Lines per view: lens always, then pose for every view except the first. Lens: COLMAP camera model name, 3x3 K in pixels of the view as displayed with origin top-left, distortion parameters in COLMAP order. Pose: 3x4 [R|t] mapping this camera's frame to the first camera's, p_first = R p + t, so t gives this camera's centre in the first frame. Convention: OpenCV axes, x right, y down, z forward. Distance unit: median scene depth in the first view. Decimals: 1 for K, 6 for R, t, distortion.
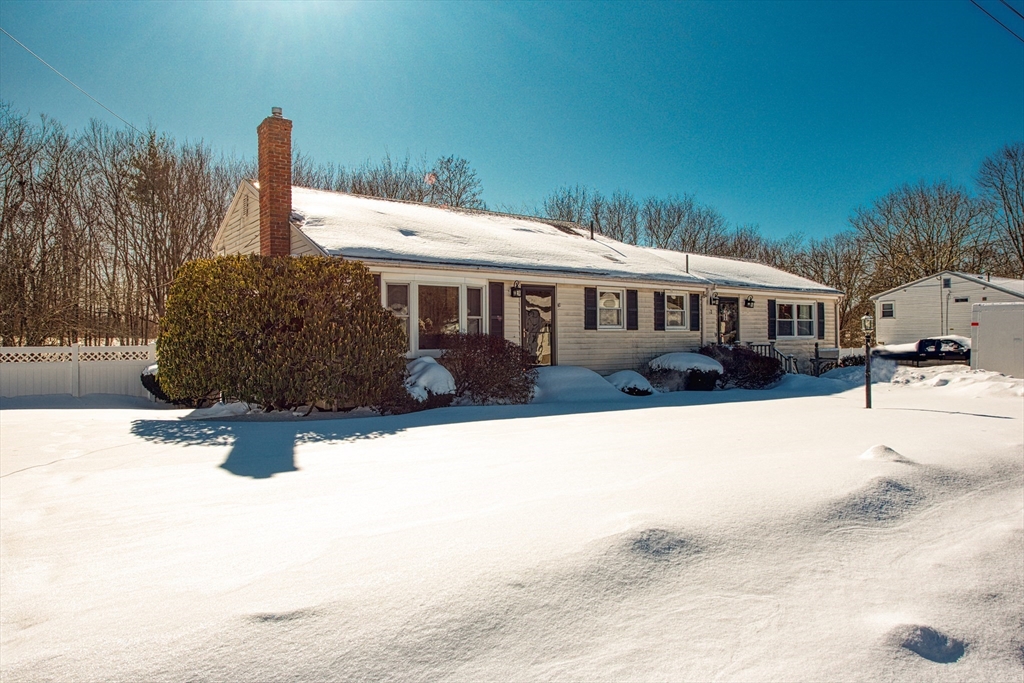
lens RADIAL K [[405.2, 0, 511.6], [0, 405.2, 343.9], [0, 0, 1]] dist [-0.019742, -0.000886]
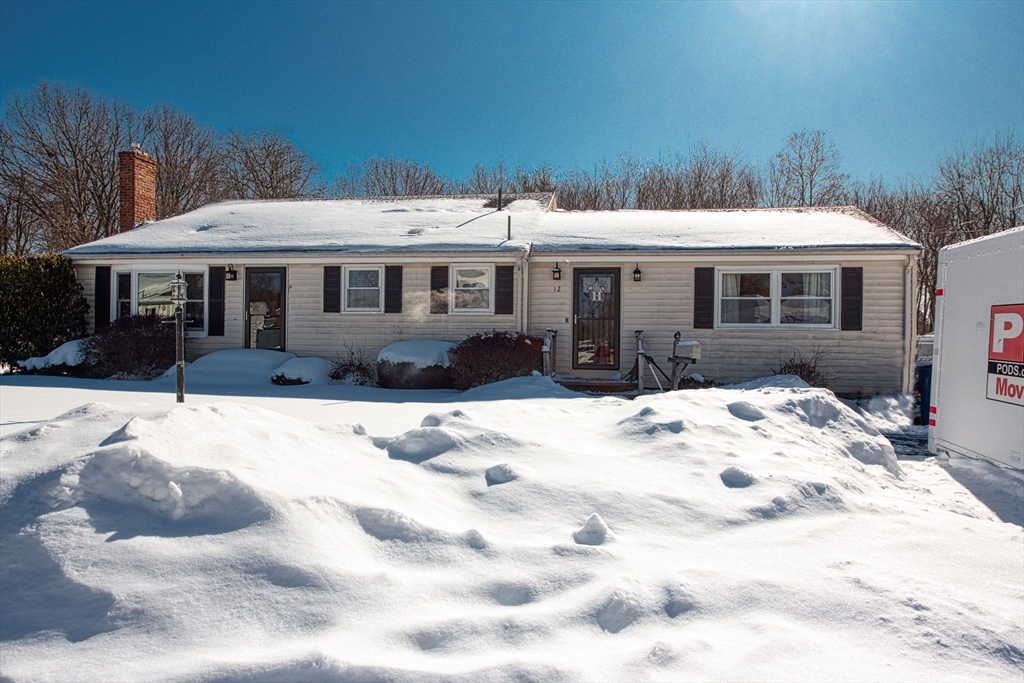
lens RADIAL K [[405.2, 0, 511.6], [0, 405.2, 343.9], [0, 0, 1]] dist [-0.019742, -0.000886]
pose [[0.880231, 0.030708, -0.473551, 0.987737], [-0.019561, 0.999404, 0.028446, 0.002036], [0.474142, -0.015776, 0.880307, 0.388326]]
